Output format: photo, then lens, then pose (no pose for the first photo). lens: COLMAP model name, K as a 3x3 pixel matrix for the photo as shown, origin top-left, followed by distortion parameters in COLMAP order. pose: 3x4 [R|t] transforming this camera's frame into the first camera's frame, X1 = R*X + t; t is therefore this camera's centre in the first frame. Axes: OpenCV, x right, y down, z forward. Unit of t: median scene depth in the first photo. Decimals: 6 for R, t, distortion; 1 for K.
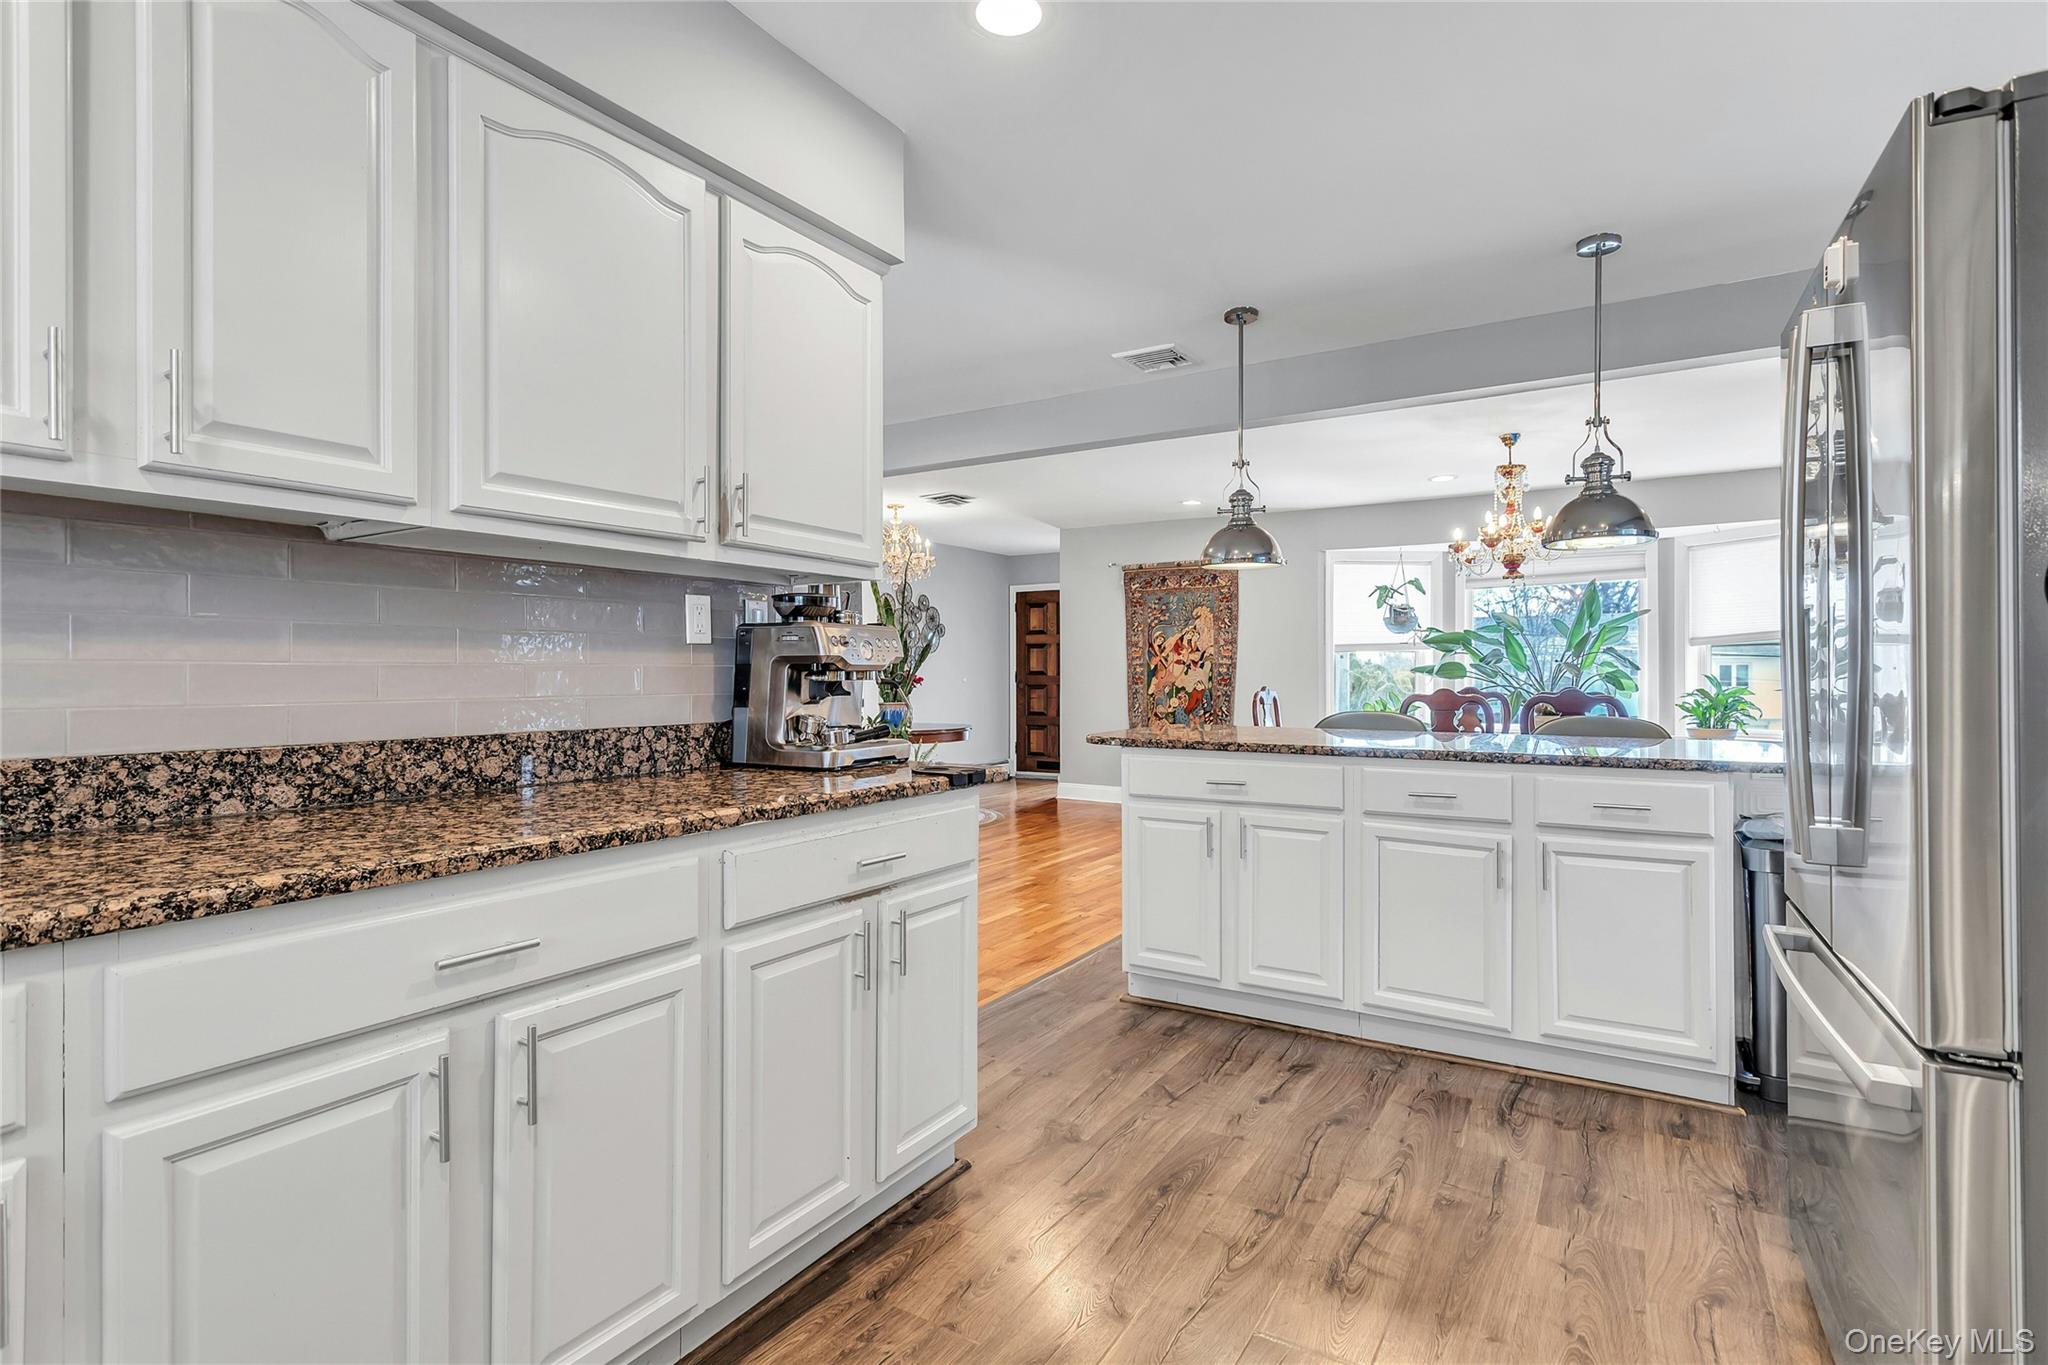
lens RADIAL K [[1004.0, 0, 1029.2], [0, 1004.0, 664.7], [0, 0, 1]] dist [0.000052, 0.000207]
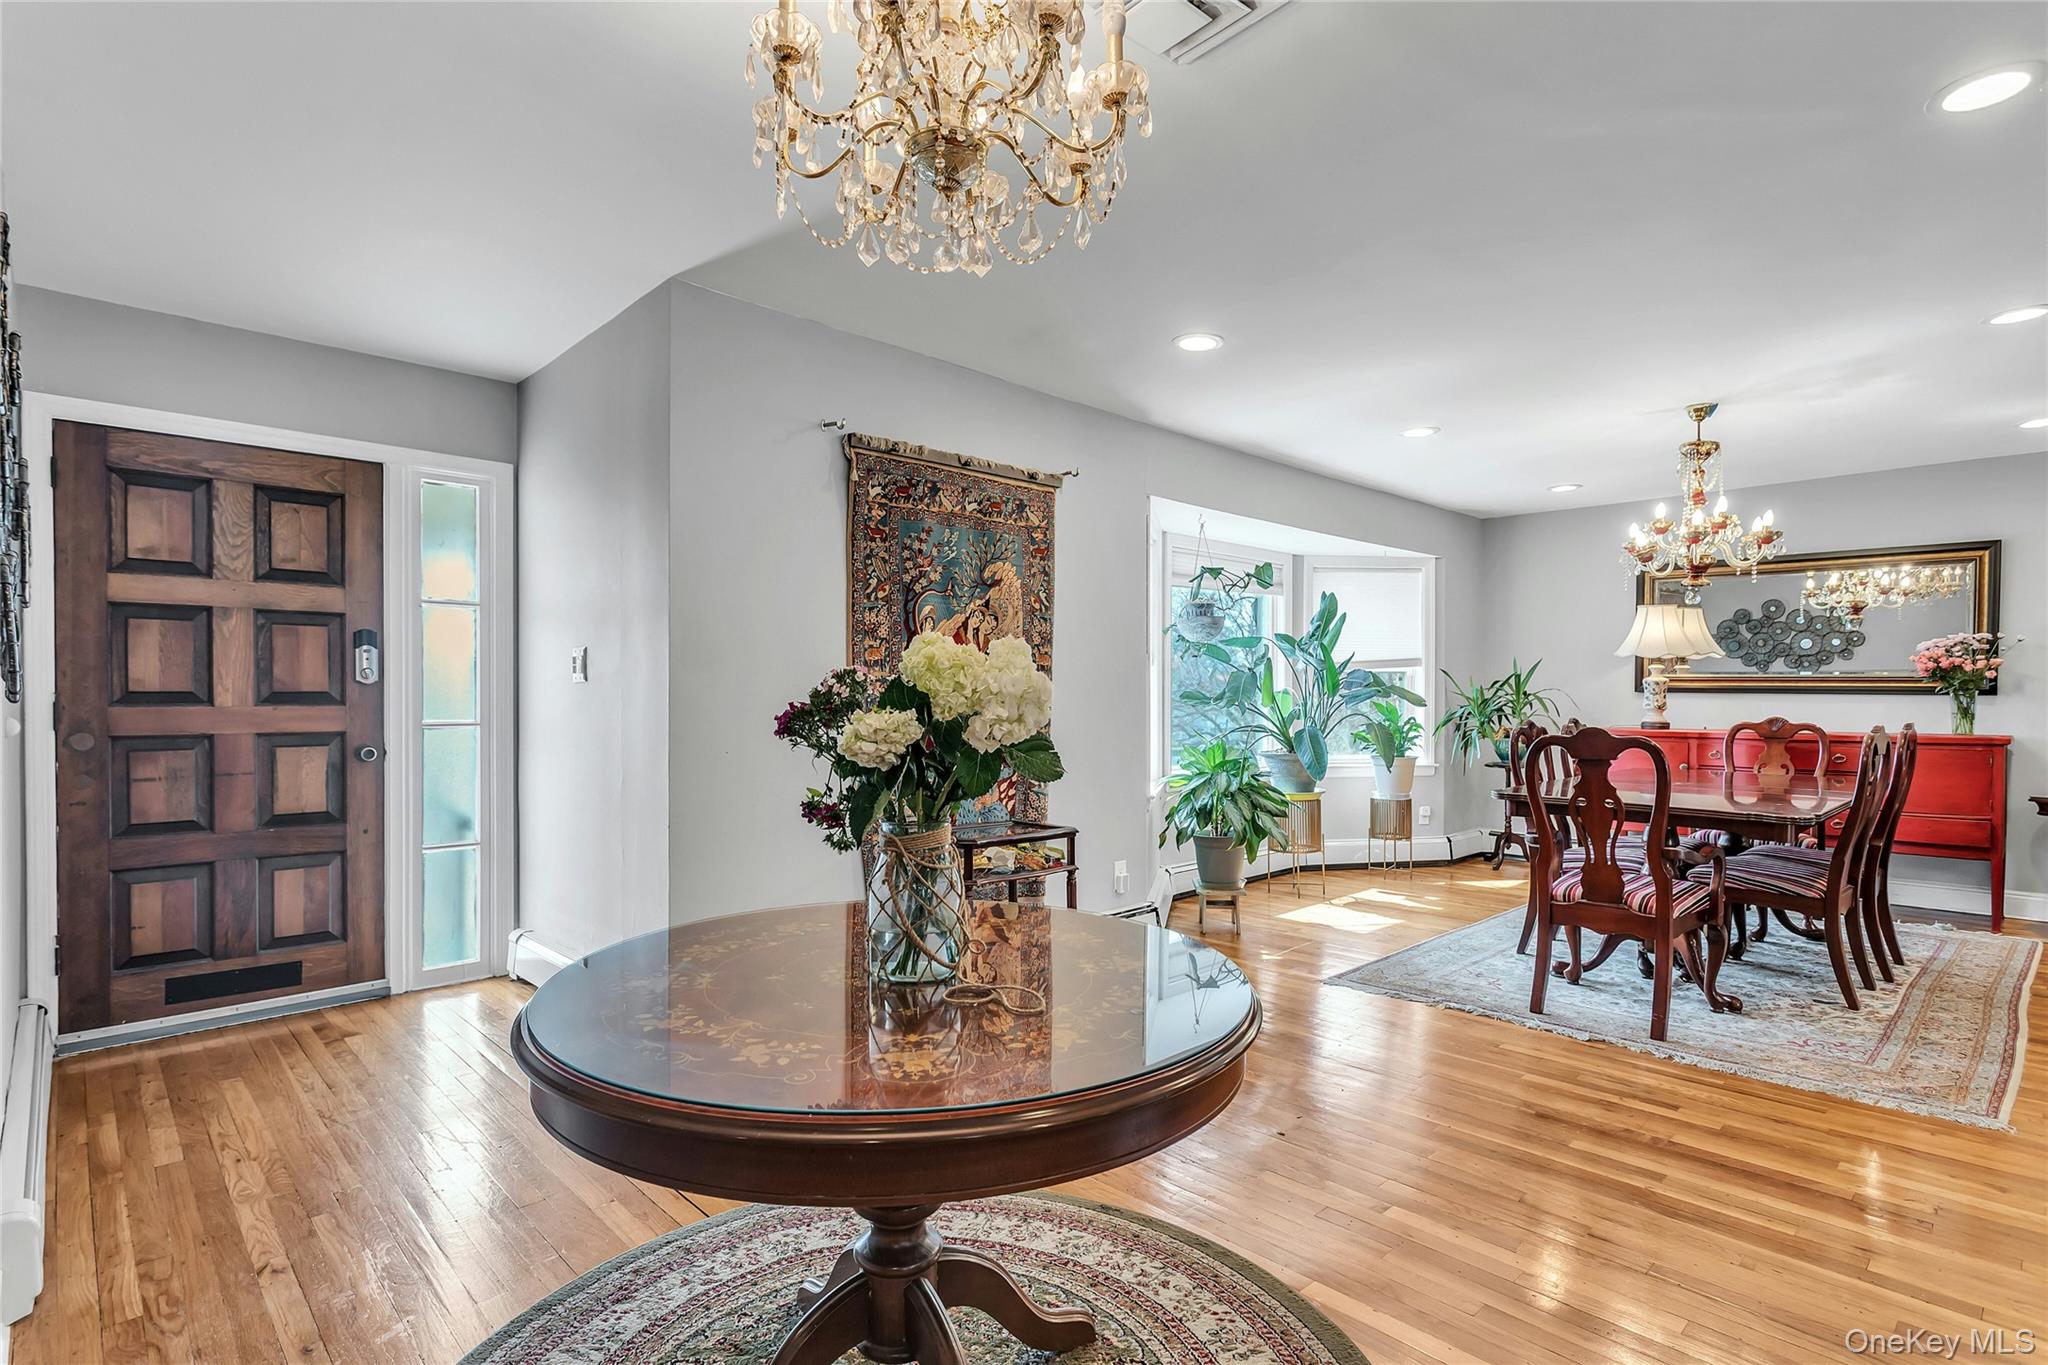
lens RADIAL K [[1015.9, 0, 1025.5], [0, 1015.9, 704.5], [0, 0, 1]] dist [-0.002712, -0.000038]
pose [[0.254720, -0.007433, 0.966986, -0.282360], [-0.008961, 0.999909, 0.010046, 0.005541], [-0.966973, -0.011225, 0.254630, 0.818418]]
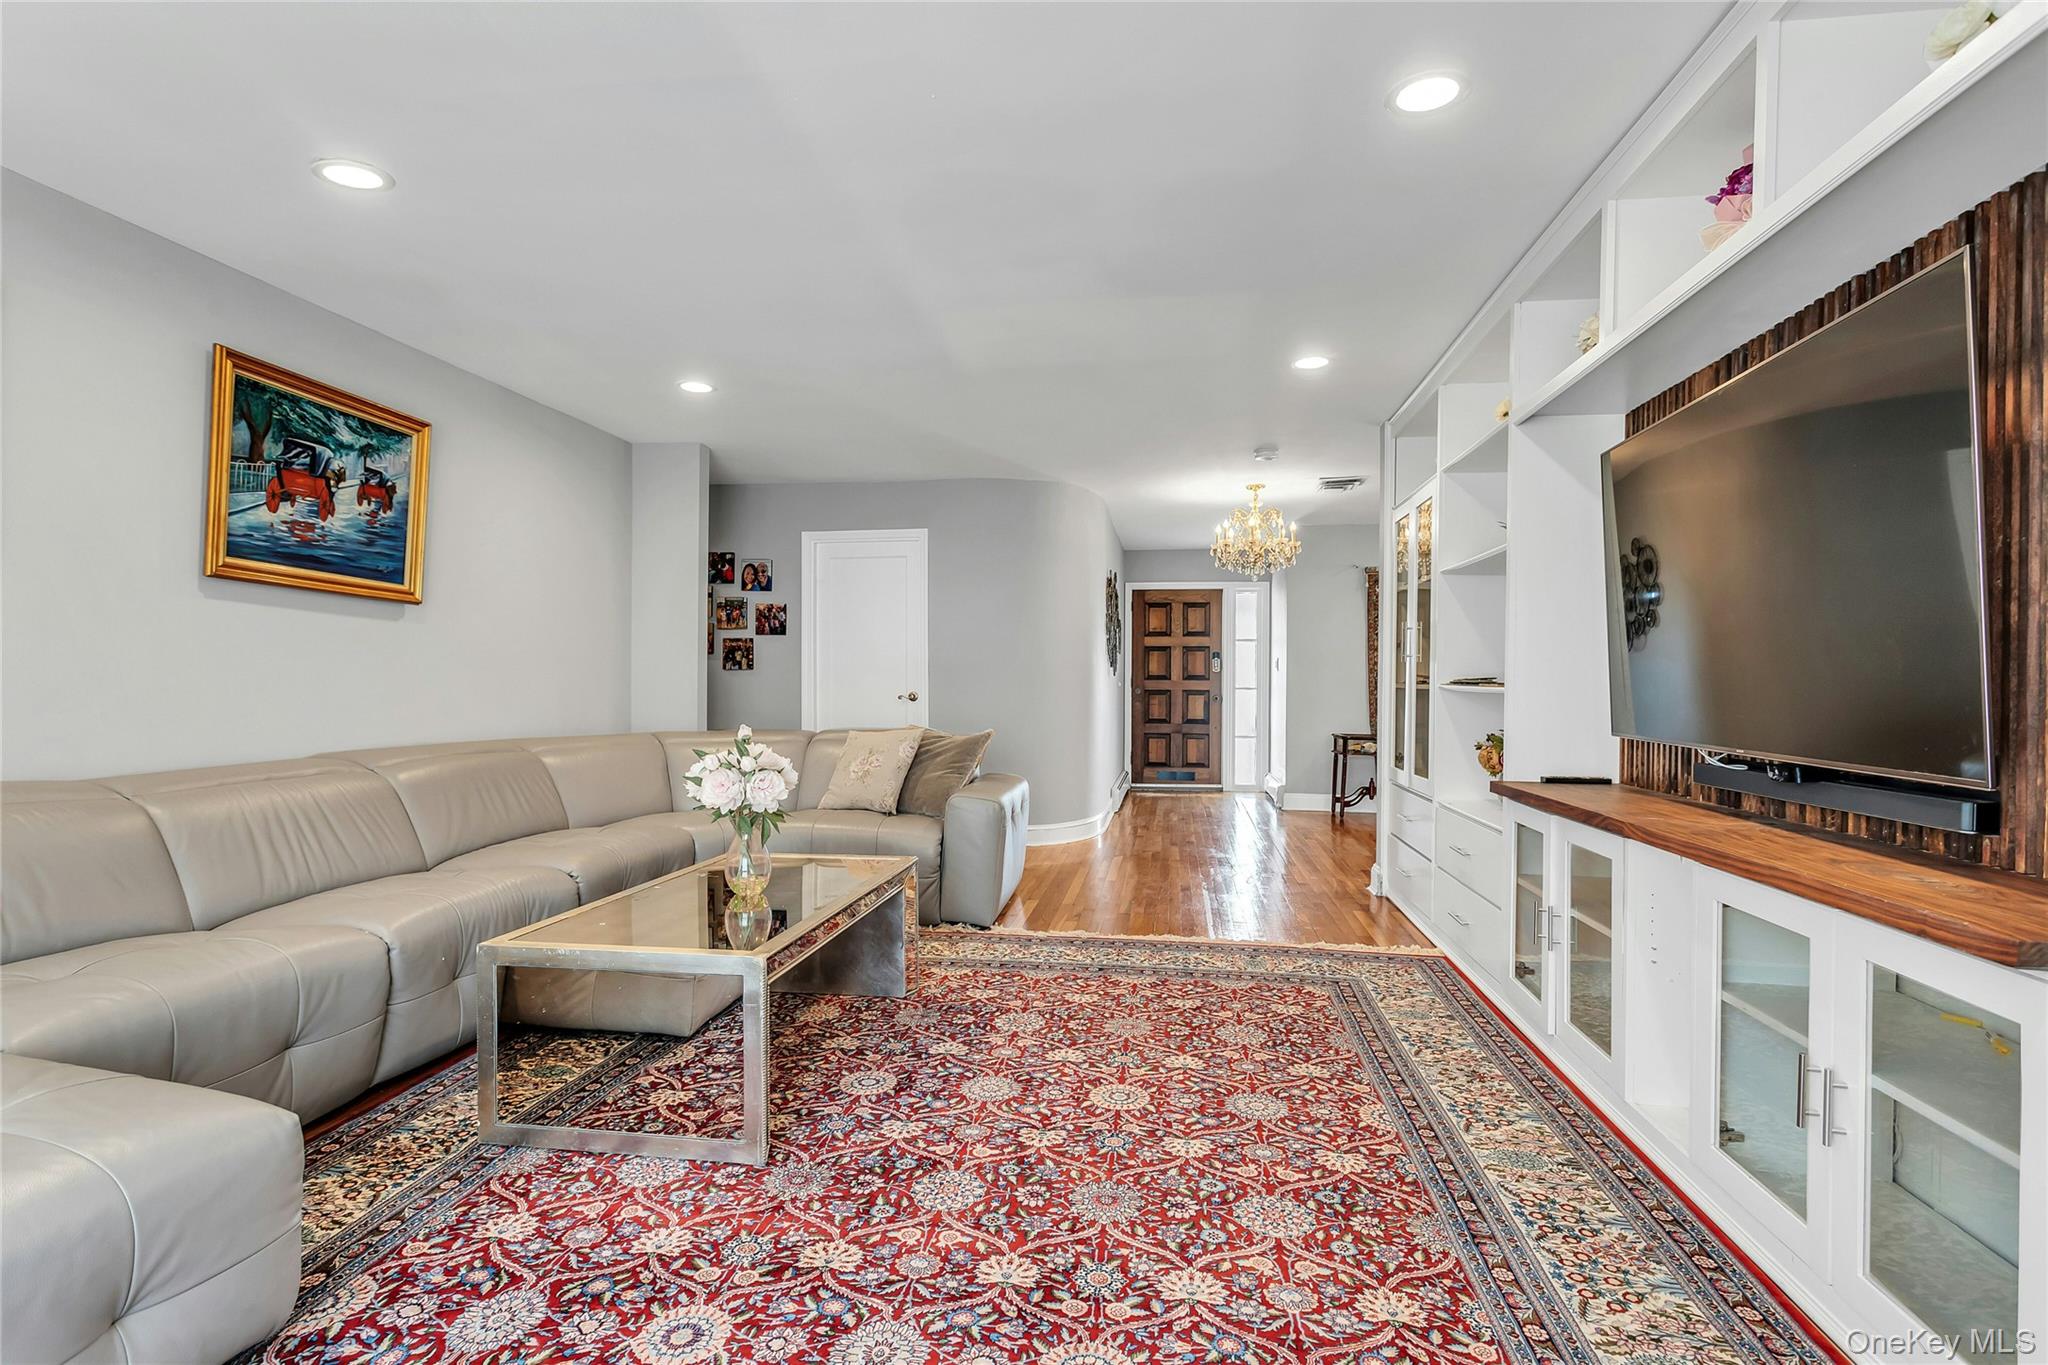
lens RADIAL K [[990.3, 0, 1013.6], [0, 990.3, 685.5], [0, 0, 1]] dist [0.001577, 0.000274]
pose [[0.925646, 0.003985, 0.378369, -0.572004], [-0.008078, 0.999925, 0.009231, 0.009842], [-0.378304, -0.011601, 0.925609, 0.251091]]
